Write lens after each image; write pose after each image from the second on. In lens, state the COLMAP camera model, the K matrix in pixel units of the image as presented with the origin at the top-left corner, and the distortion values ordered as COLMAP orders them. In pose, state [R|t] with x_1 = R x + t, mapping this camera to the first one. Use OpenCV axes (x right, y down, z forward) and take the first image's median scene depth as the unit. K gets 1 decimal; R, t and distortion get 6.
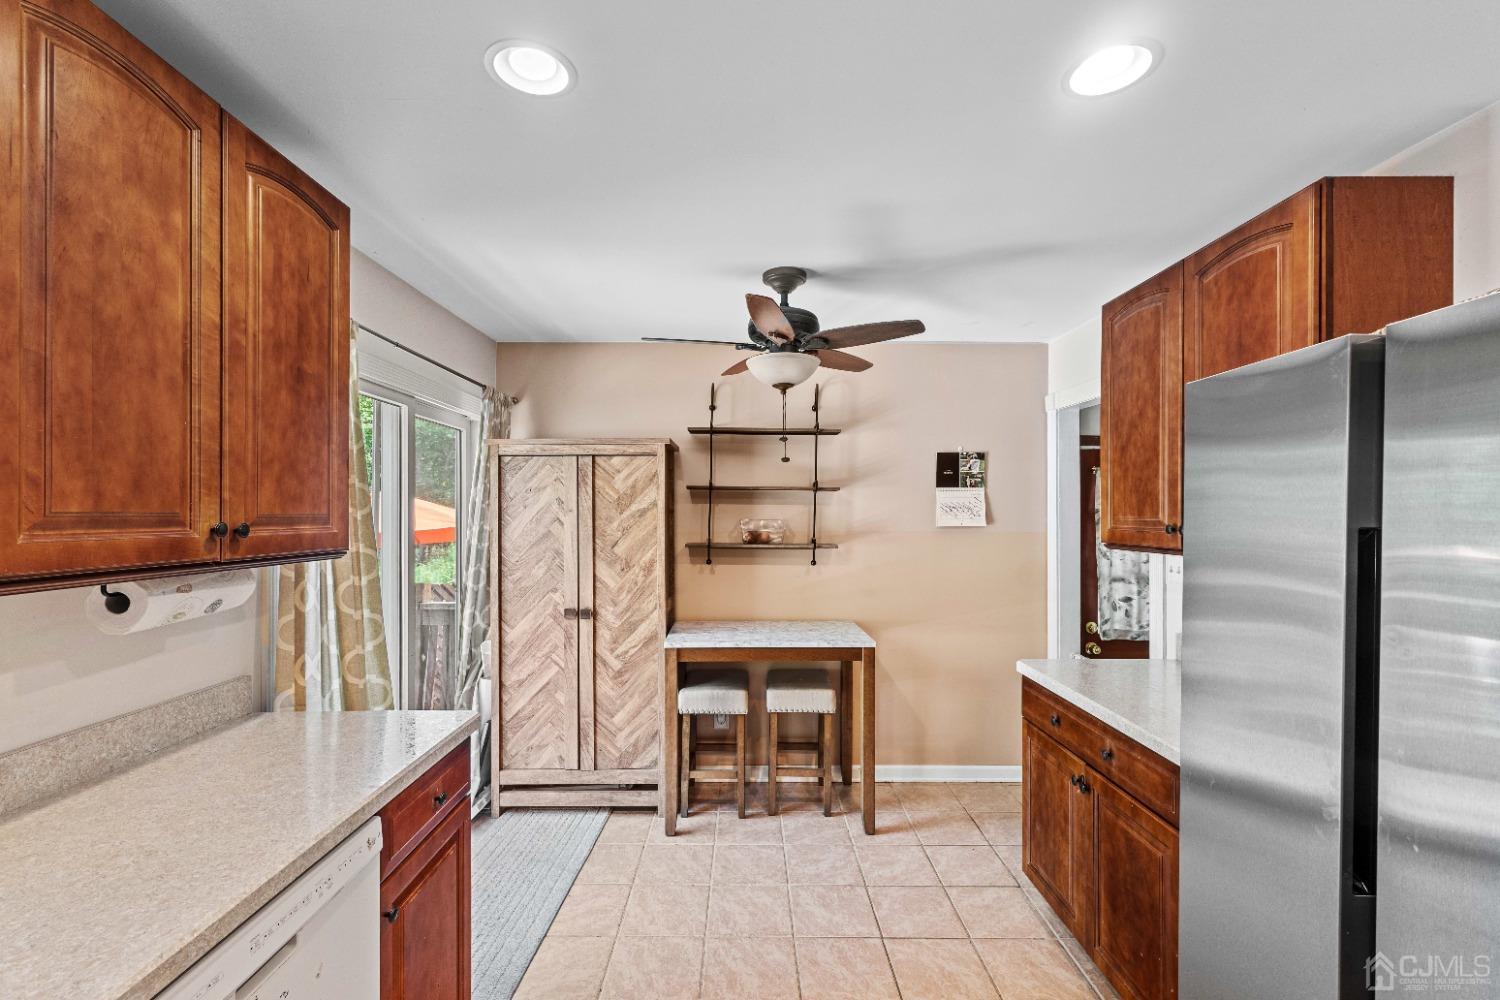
lens RADIAL K [[641.9, 0, 753.3], [0, 641.9, 518.0], [0, 0, 1]] dist [0.001939, 0.000177]
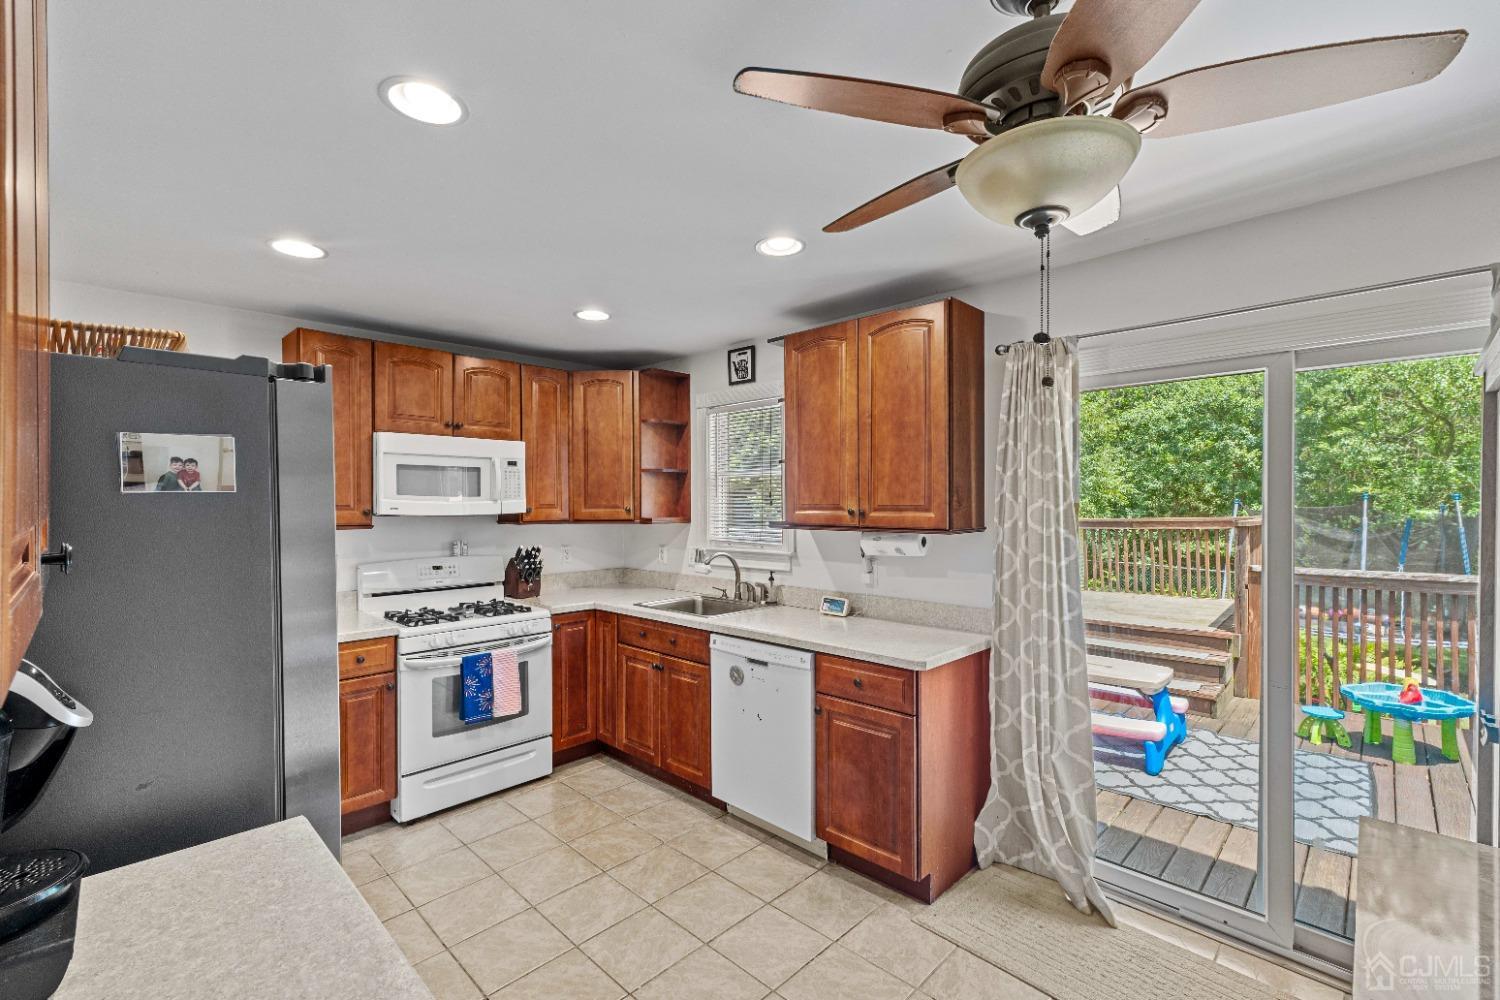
lens RADIAL K [[653.2, 0, 747.2], [0, 653.2, 509.8], [0, 0, 1]] dist [-0.002343, -0.000330]
pose [[-0.708557, 0.006966, -0.705619, 0.977794], [-0.001925, 0.999928, 0.011805, -0.014343], [0.705651, 0.009723, -0.708493, 2.237544]]
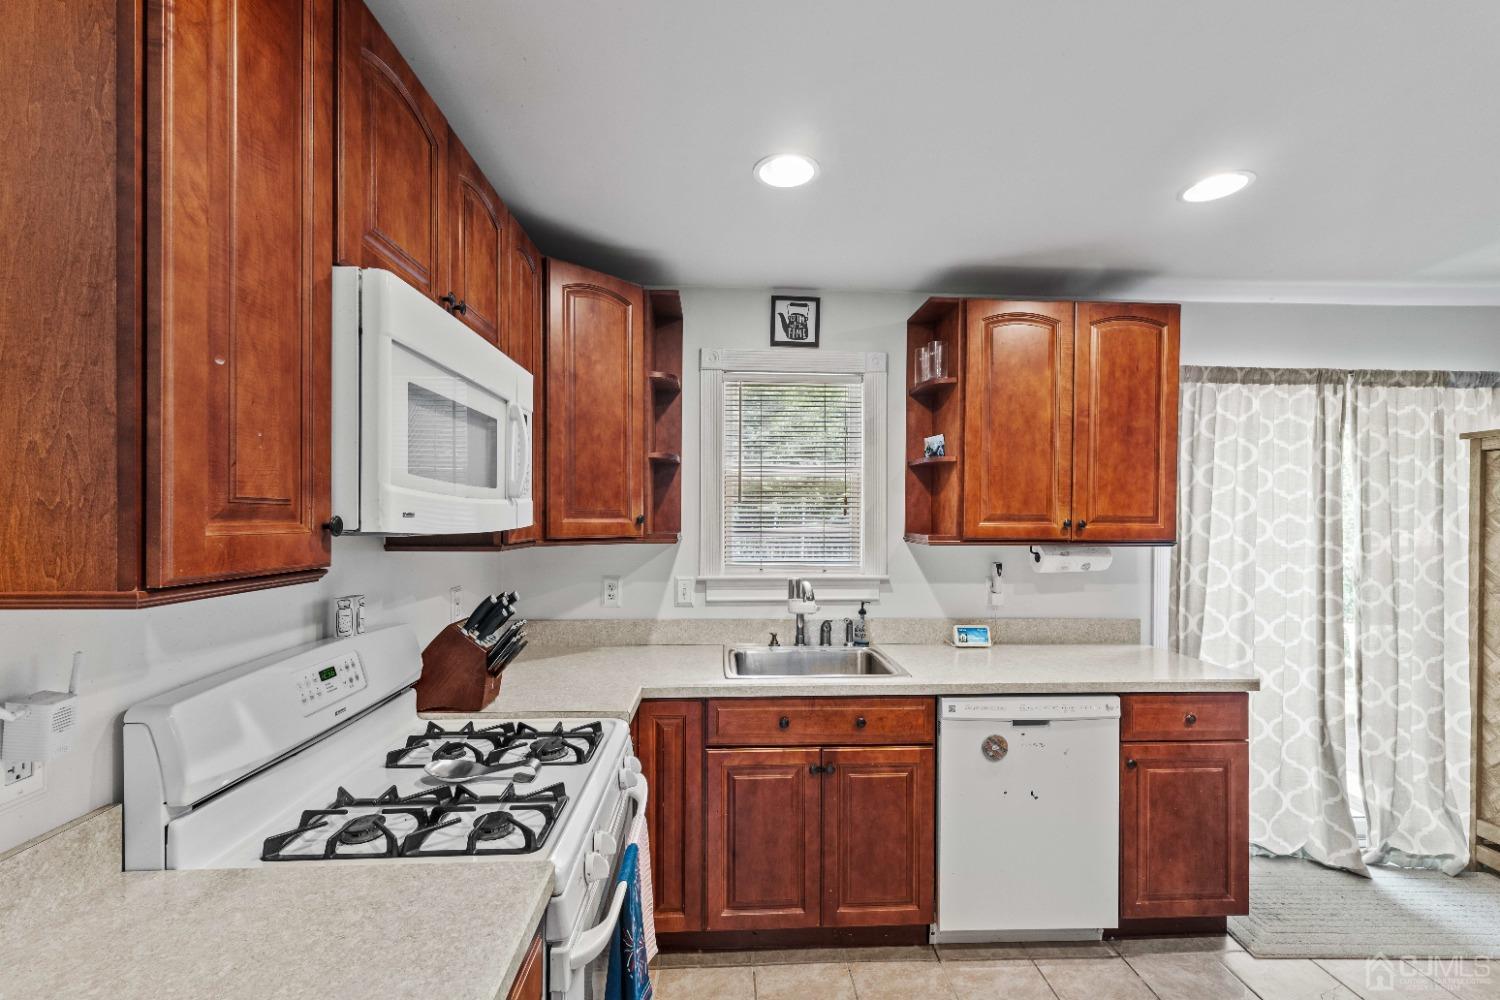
lens RADIAL K [[641.9, 0, 753.3], [0, 641.9, 518.0], [0, 0, 1]] dist [0.001939, 0.000177]
pose [[0.042763, 0.002710, -0.999082, 1.001812], [-0.012400, 0.999921, 0.002182, 0.008580], [0.999008, 0.012295, 0.042793, -0.022879]]
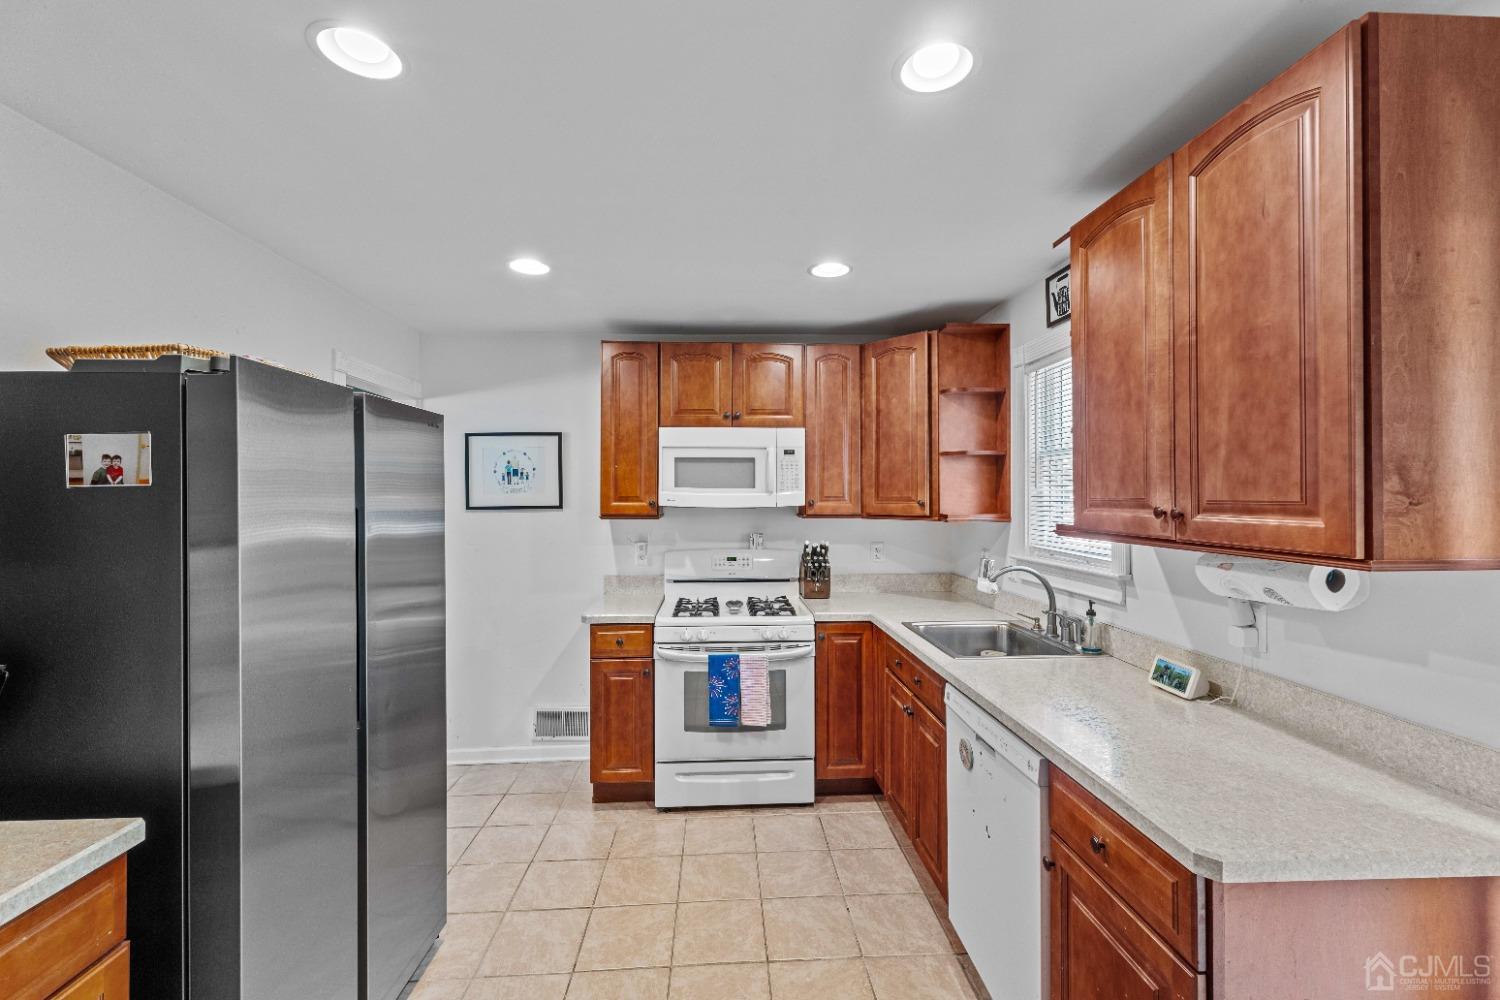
lens RADIAL K [[632.9, 0, 750.4], [0, 632.9, 494.7], [0, 0, 1]] dist [0.001221, 0.000160]
pose [[-0.999061, -0.001076, -0.043321, -0.005997], [-0.001219, 0.999994, 0.003275, -0.017815], [0.043317, 0.003325, -0.999056, 2.053643]]
